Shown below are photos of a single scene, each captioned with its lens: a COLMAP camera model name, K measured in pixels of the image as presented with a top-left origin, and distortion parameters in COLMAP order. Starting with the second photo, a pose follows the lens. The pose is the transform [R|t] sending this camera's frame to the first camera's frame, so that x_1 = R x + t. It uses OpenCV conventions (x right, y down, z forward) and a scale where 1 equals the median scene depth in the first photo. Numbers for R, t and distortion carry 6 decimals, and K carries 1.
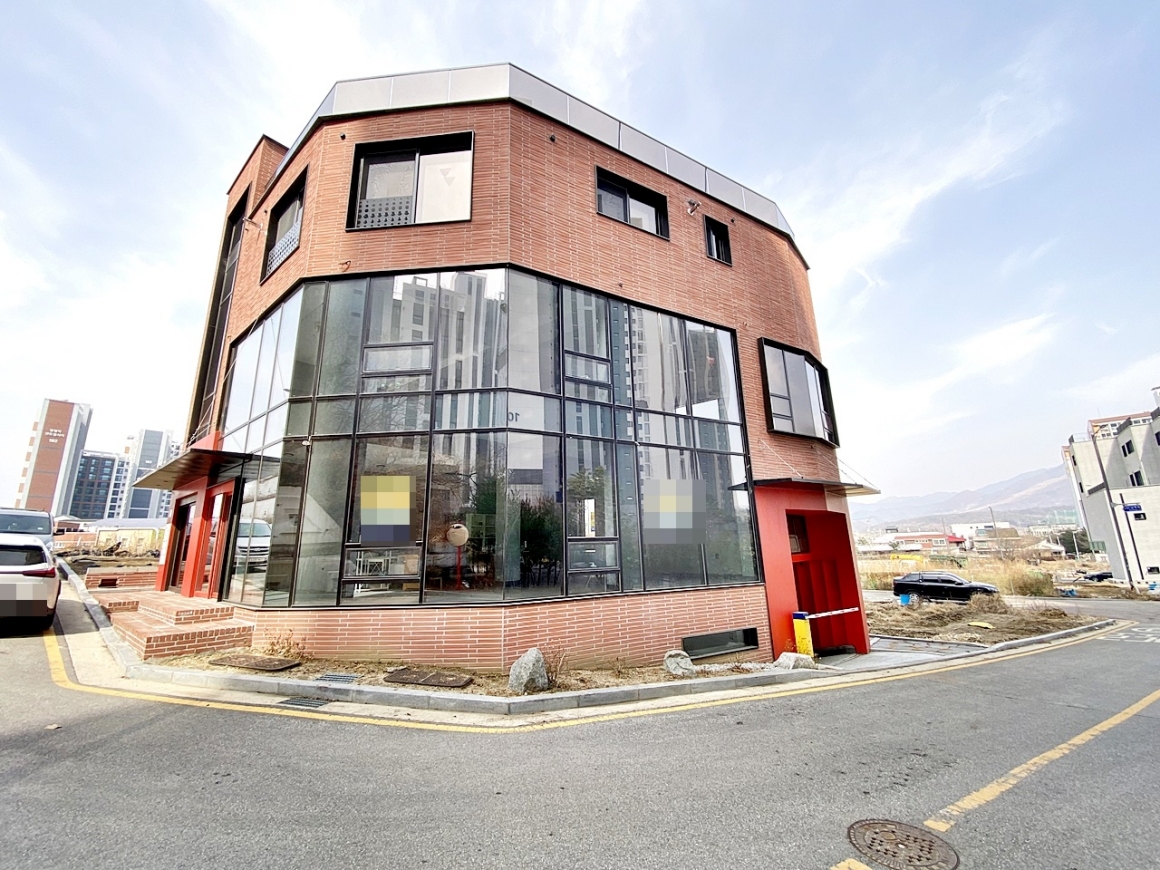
lens RADIAL K [[475.3, 0, 580.0], [0, 475.3, 435.0], [0, 0, 1]] dist [0.023250, -0.022474]
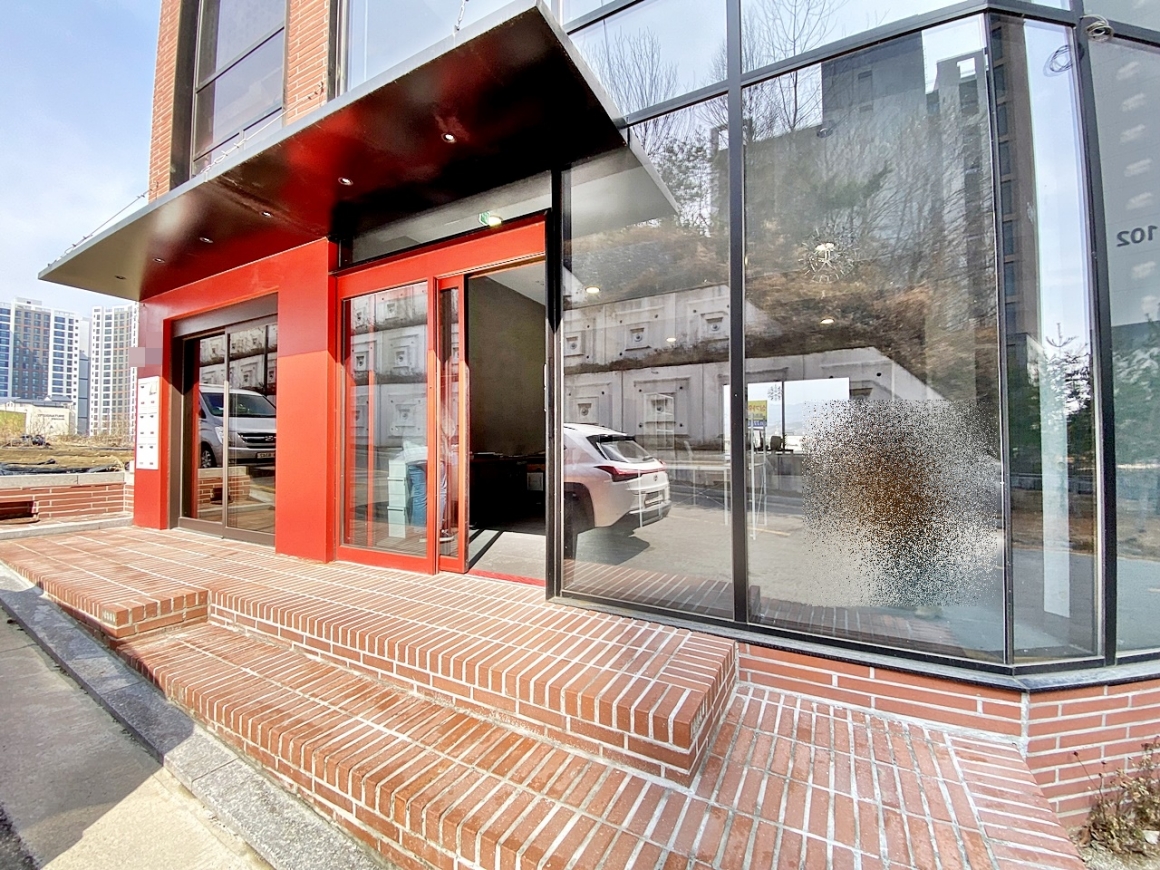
lens RADIAL K [[475.3, 0, 580.0], [0, 475.3, 435.0], [0, 0, 1]] dist [0.023250, -0.022474]
pose [[0.979991, 0.020572, 0.197978, -0.583989], [-0.062658, 0.975961, 0.208744, 0.126512], [-0.188924, -0.216972, 0.957722, 0.520165]]
